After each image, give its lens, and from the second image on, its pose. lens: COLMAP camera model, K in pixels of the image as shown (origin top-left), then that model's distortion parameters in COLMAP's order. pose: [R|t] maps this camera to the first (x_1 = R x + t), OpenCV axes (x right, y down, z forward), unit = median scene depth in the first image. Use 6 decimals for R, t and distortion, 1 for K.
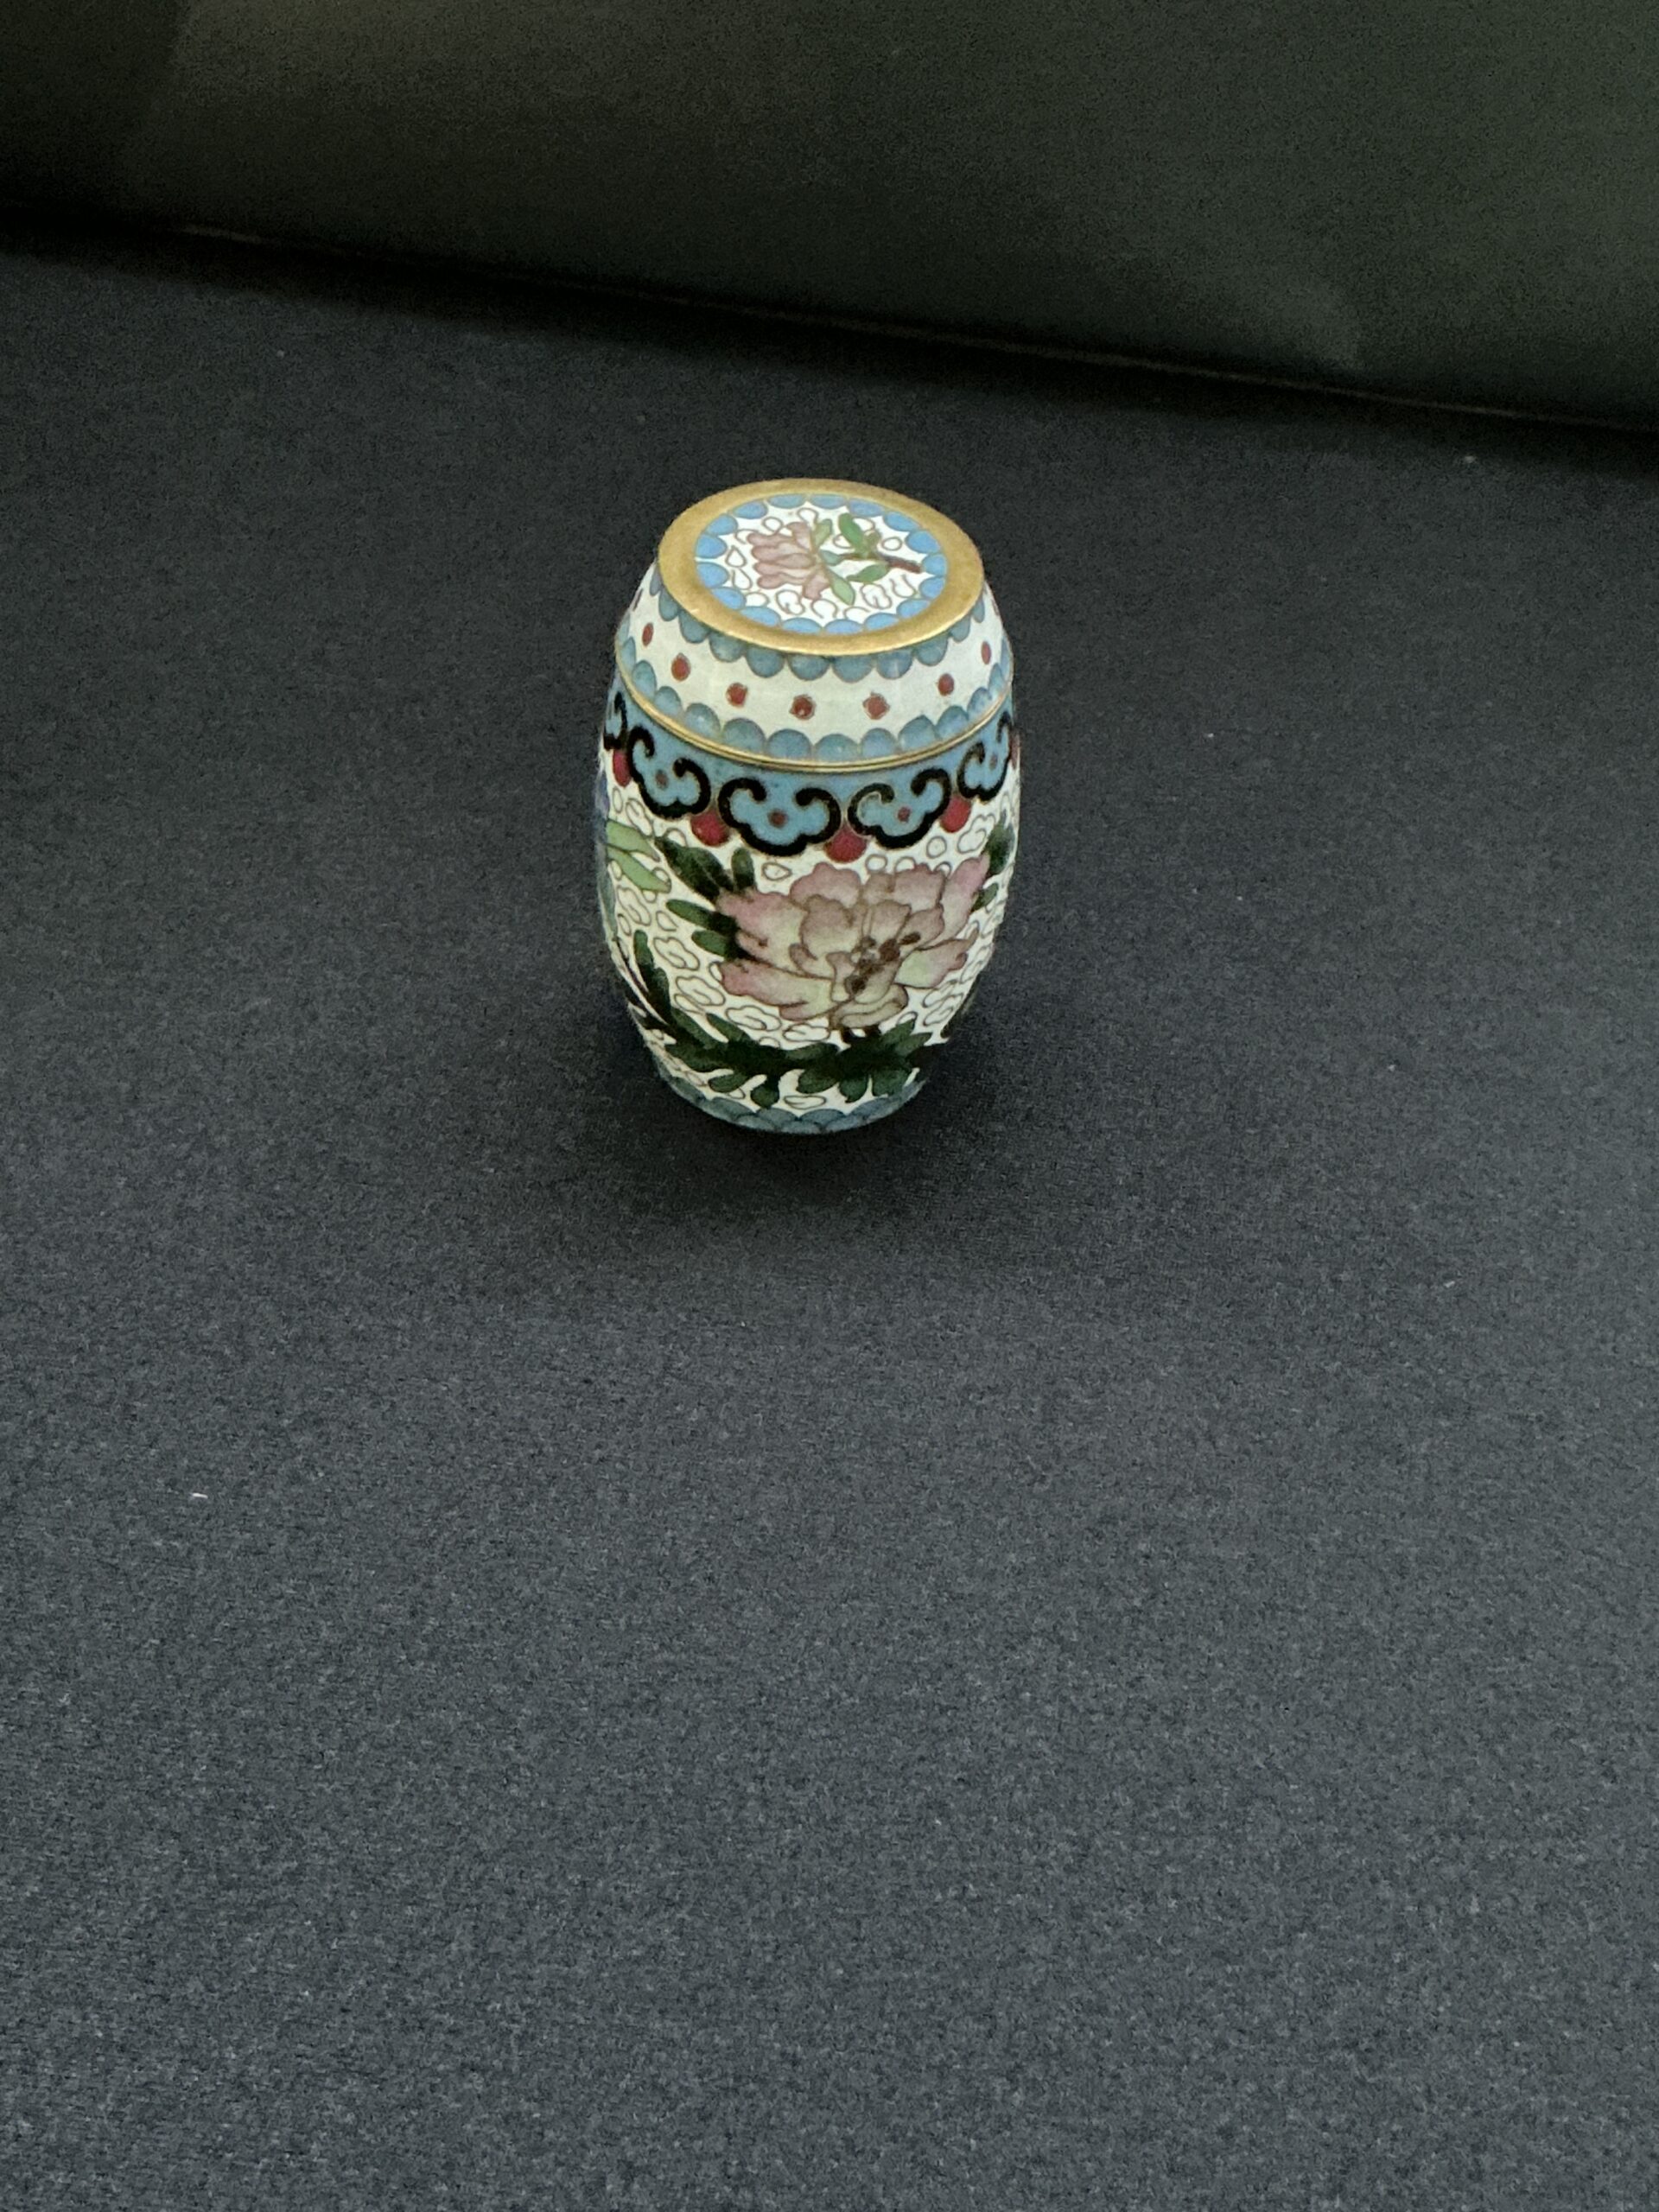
lens RADIAL K [[3372.4, 0, 839.4], [0, 3372.4, 1108.0], [0, 0, 1]] dist [0.107726, 0.000000]
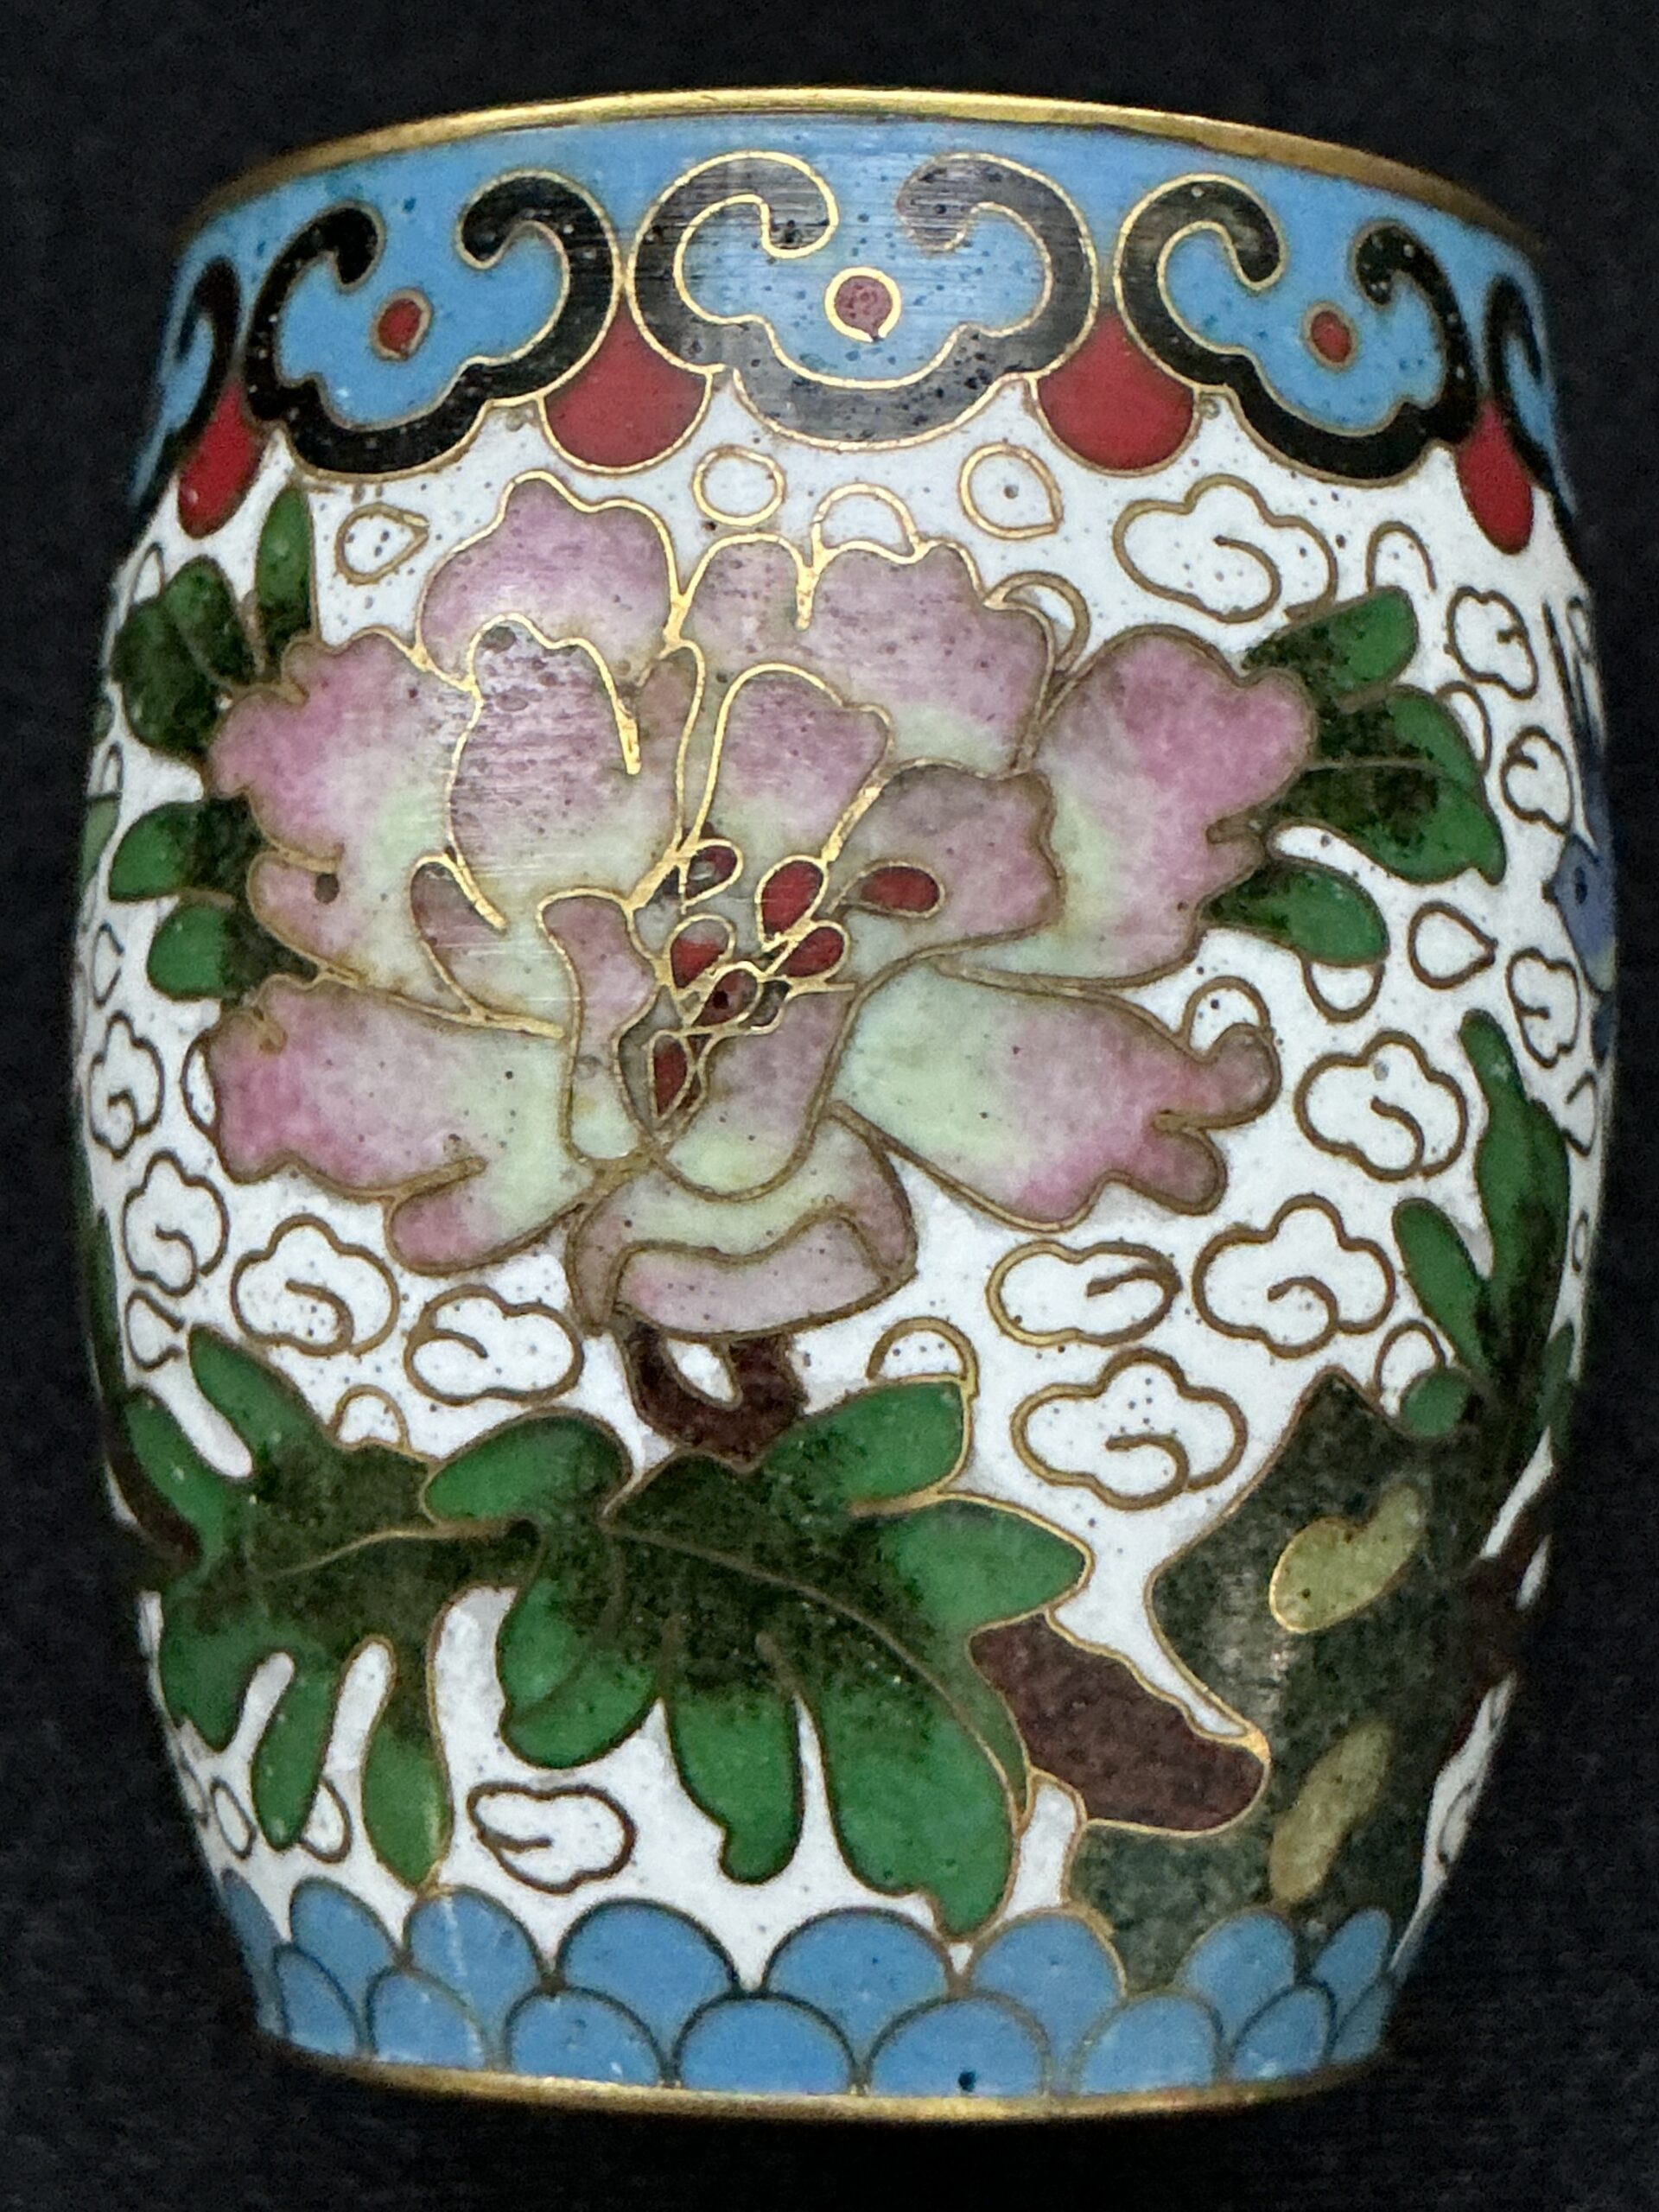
lens RADIAL K [[4651.4, 0, 773.3], [0, 4651.4, 1082.1], [0, 0, 1]] dist [0.128550, 0.000000]
pose [[0.900402, -0.063578, -0.430389, 0.155857], [-0.268966, 0.696215, -0.665539, 0.184289], [0.341957, 0.715013, 0.609773, 0.798775]]
